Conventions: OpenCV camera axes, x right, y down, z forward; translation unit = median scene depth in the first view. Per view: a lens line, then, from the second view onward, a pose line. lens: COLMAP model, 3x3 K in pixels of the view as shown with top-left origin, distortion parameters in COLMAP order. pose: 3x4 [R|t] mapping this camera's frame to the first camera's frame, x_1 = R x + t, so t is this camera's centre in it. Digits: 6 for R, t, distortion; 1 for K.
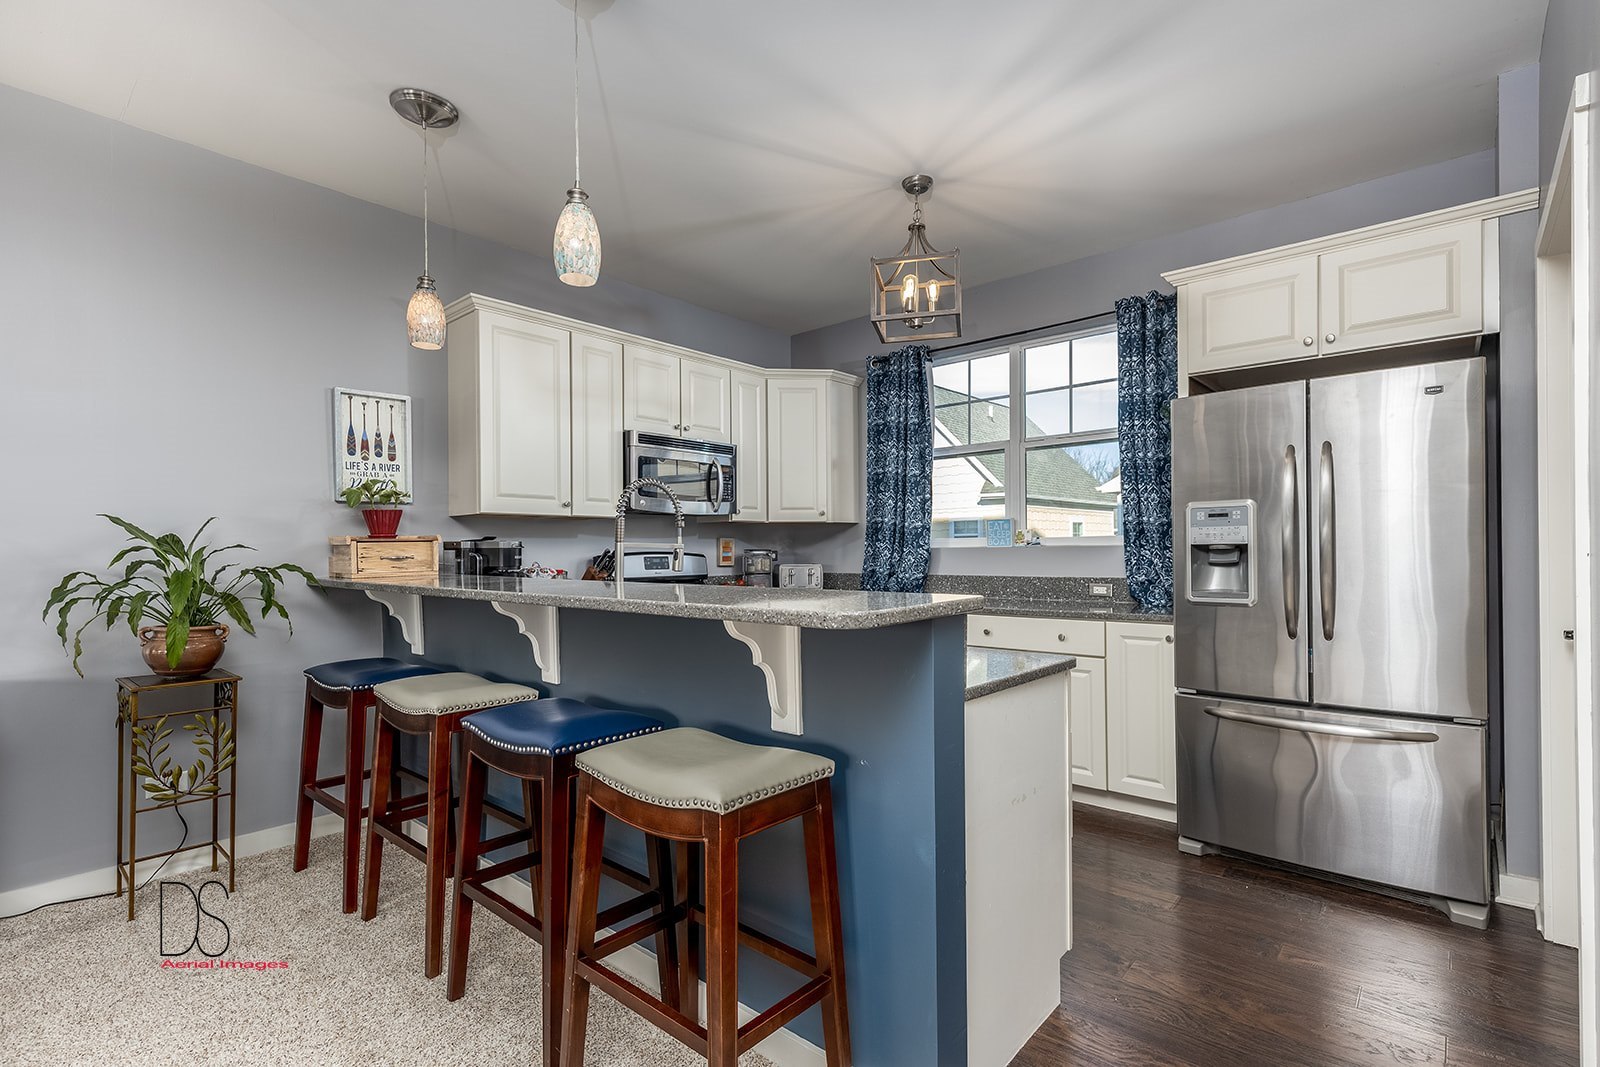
lens RADIAL K [[739.2, 0, 820.4], [0, 739.2, 550.4], [0, 0, 1]] dist [0.000553, -0.000038]
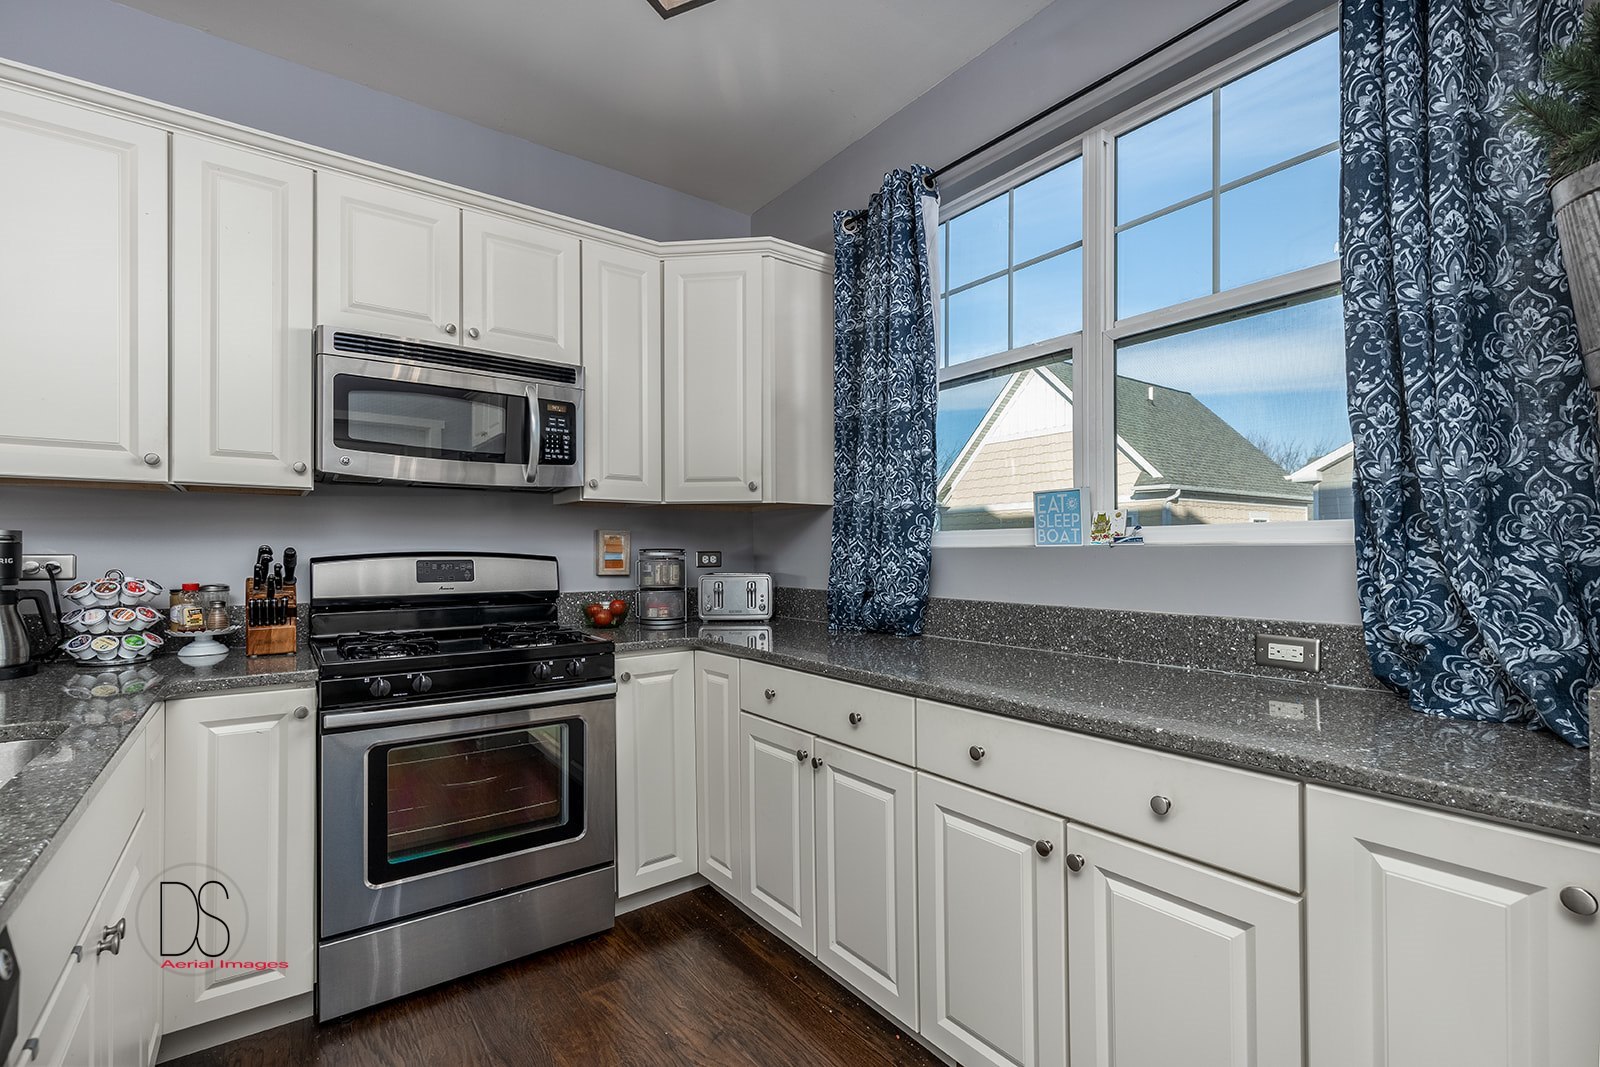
lens RADIAL K [[729.0, 0, 820.3], [0, 729.0, 548.0], [0, 0, 1]] dist [0.002385, 0.000186]
pose [[0.978098, 0.005468, -0.208073, 0.189034], [-0.006161, 0.999977, -0.002682, -0.001447], [0.208053, 0.003905, 0.978110, 0.495874]]
